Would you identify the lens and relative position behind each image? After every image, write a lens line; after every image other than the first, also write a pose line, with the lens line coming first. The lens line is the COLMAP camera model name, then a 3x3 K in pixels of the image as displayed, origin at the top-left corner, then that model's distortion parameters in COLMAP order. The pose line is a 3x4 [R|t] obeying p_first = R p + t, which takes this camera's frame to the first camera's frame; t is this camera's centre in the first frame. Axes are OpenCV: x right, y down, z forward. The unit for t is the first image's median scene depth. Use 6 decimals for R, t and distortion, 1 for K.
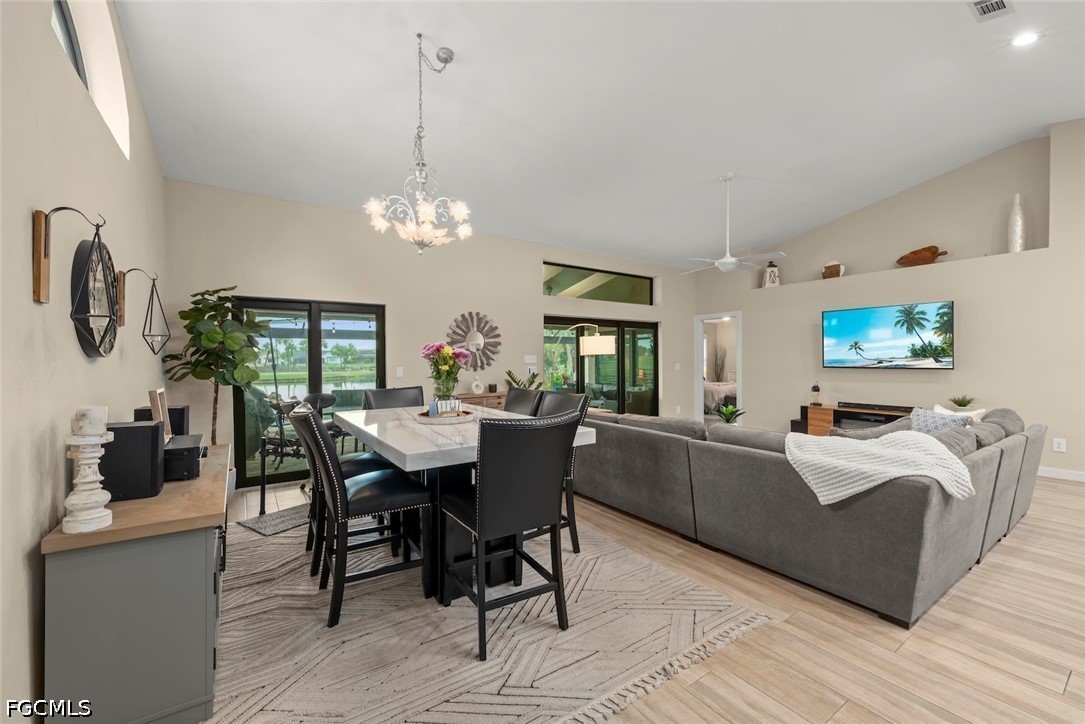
lens RADIAL K [[439.1, 0, 542.5], [0, 439.1, 362.0], [0, 0, 1]] dist [0.000269, 0.000020]
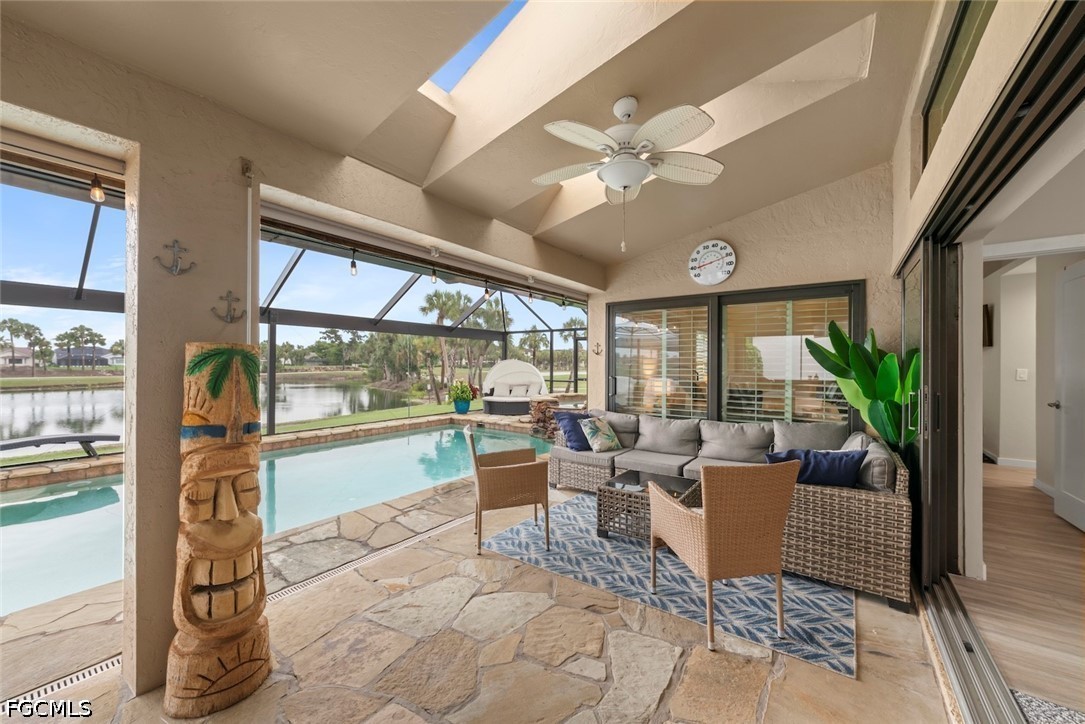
lens RADIAL K [[411.4, 0, 542.5], [0, 411.4, 362.0], [0, 0, 1]] dist [0.000193, 0.000015]
pose [[0.941585, 0.012675, 0.336537, -0.166778], [-0.008761, 0.999875, -0.013148, 0.004869], [-0.336662, 0.009432, 0.941578, 1.039899]]
